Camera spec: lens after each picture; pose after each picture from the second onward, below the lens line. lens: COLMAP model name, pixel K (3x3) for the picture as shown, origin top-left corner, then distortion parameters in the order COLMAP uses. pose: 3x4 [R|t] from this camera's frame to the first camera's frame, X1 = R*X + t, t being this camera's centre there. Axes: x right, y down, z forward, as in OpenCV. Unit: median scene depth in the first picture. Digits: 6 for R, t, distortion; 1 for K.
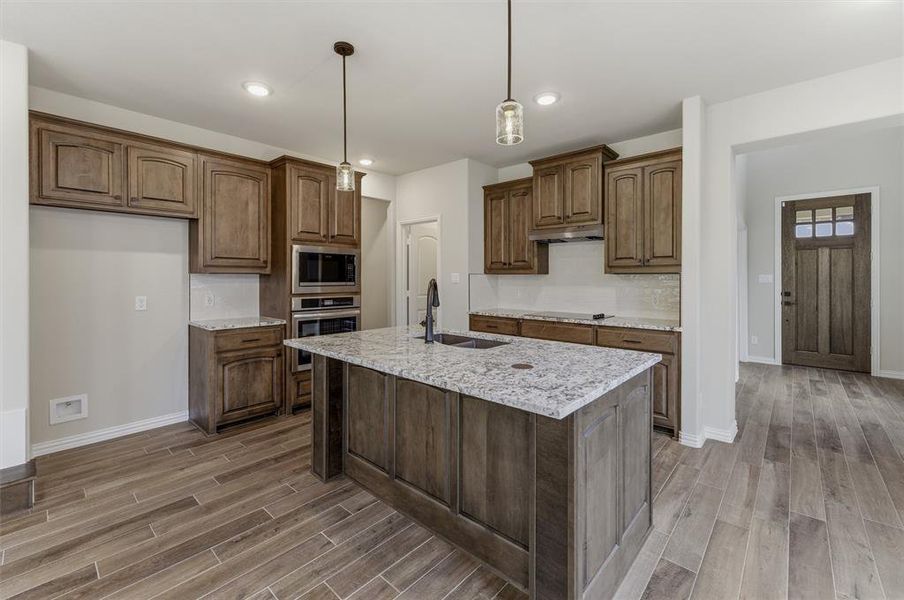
lens RADIAL K [[392.4, 0, 458.9], [0, 392.4, 272.1], [0, 0, 1]] dist [0.005272, 0.001630]
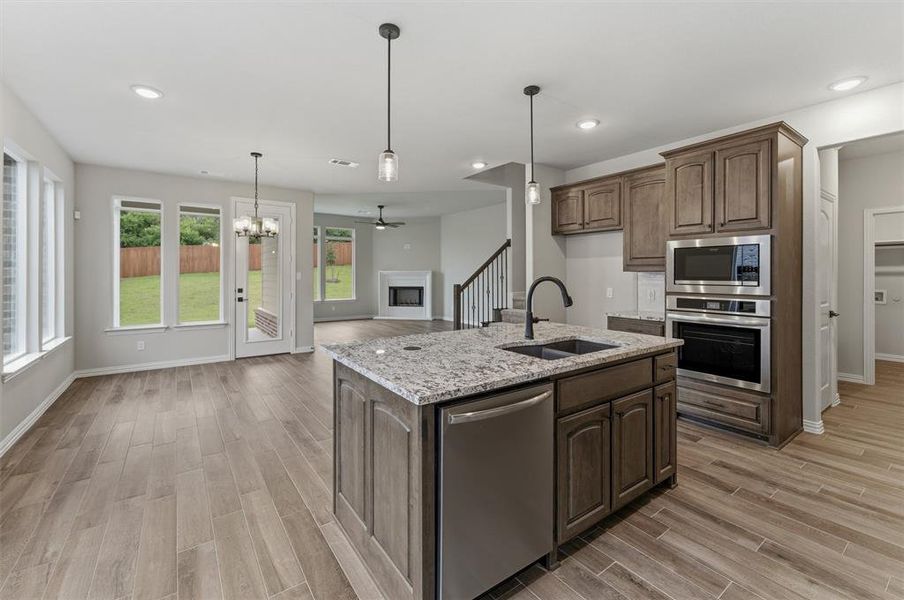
lens RADIAL K [[392.4, 0, 454.4], [0, 392.4, 276.3], [0, 0, 1]] dist [0.005272, 0.001630]
pose [[-0.238116, -0.004019, -0.971228, 0.635969], [0.000157, 0.999991, -0.004176, 0.020999], [0.971237, -0.001147, -0.238113, 0.706901]]
